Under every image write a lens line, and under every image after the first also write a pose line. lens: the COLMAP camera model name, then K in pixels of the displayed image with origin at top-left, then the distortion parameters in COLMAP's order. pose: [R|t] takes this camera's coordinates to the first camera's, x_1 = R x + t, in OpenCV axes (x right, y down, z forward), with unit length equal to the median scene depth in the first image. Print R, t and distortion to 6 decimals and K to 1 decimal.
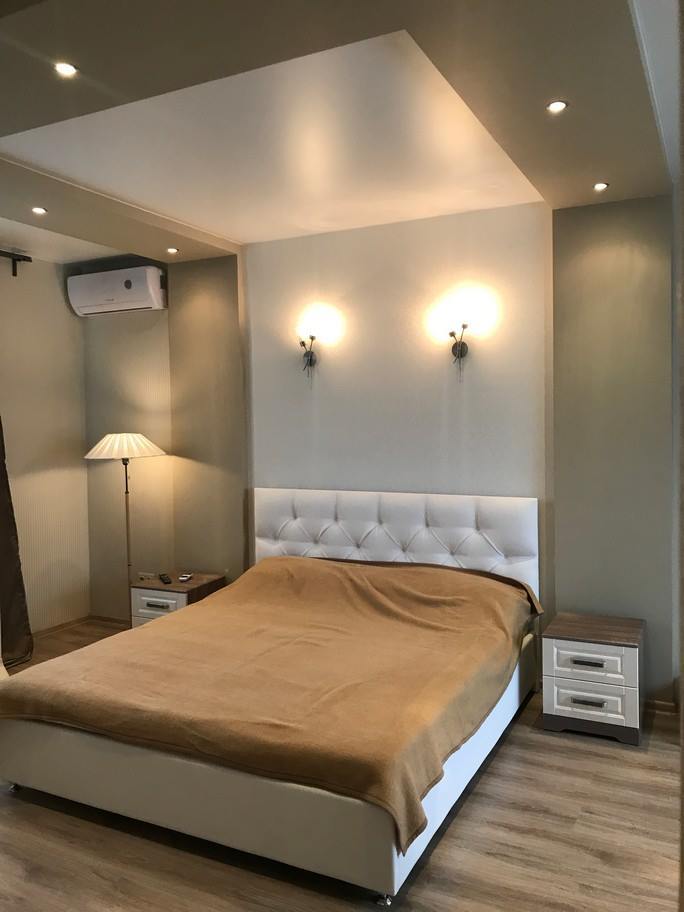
lens RADIAL K [[732.7, 0, 347.3], [0, 732.7, 437.4], [0, 0, 1]] dist [0.004123, -0.019654]
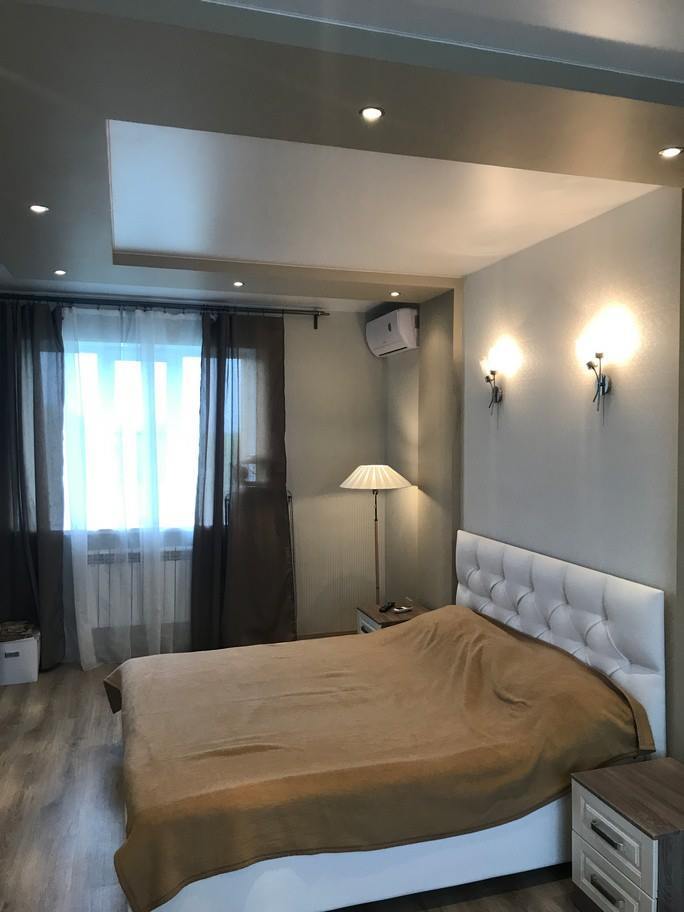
lens RADIAL K [[746.4, 0, 341.5], [0, 746.4, 417.9], [0, 0, 1]] dist [0.000847, -0.033740]
pose [[0.680049, 0.001838, -0.733165, 0.490759], [-0.030498, 0.999202, -0.025783, -0.048781], [0.732532, 0.039894, 0.679562, 0.224977]]
